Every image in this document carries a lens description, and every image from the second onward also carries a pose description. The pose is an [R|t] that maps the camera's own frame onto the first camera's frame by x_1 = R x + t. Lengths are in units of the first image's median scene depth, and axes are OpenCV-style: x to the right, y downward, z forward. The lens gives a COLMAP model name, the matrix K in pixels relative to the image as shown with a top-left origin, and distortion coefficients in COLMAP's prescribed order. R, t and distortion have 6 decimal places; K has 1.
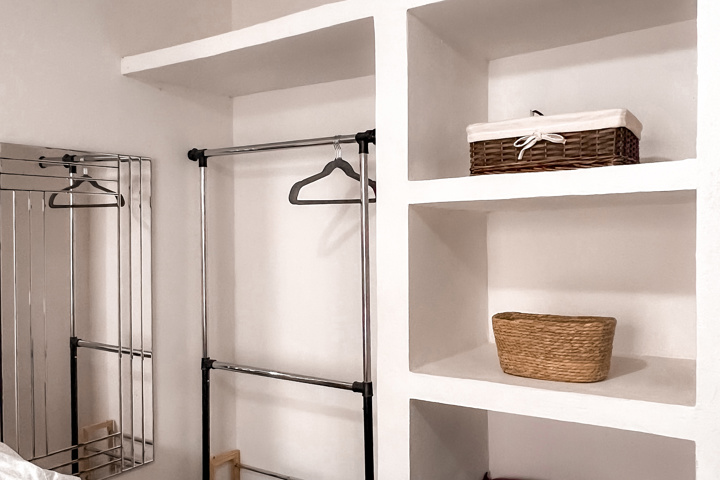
lens RADIAL K [[673.0, 0, 358.4], [0, 673.0, 242.6], [0, 0, 1]] dist [-0.021278, 0.000000]
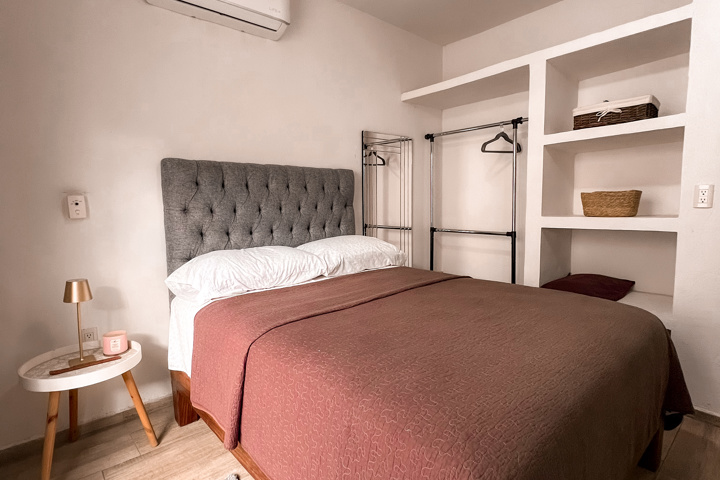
lens RADIAL K [[388.4, 0, 361.0], [0, 388.4, 236.7], [0, 0, 1]] dist [0.000773, 0.002463]
pose [[0.968647, 0.014142, -0.248040, -0.164622], [0.005165, 0.997017, 0.077012, 0.124792], [0.248389, -0.075879, 0.965684, -0.409965]]
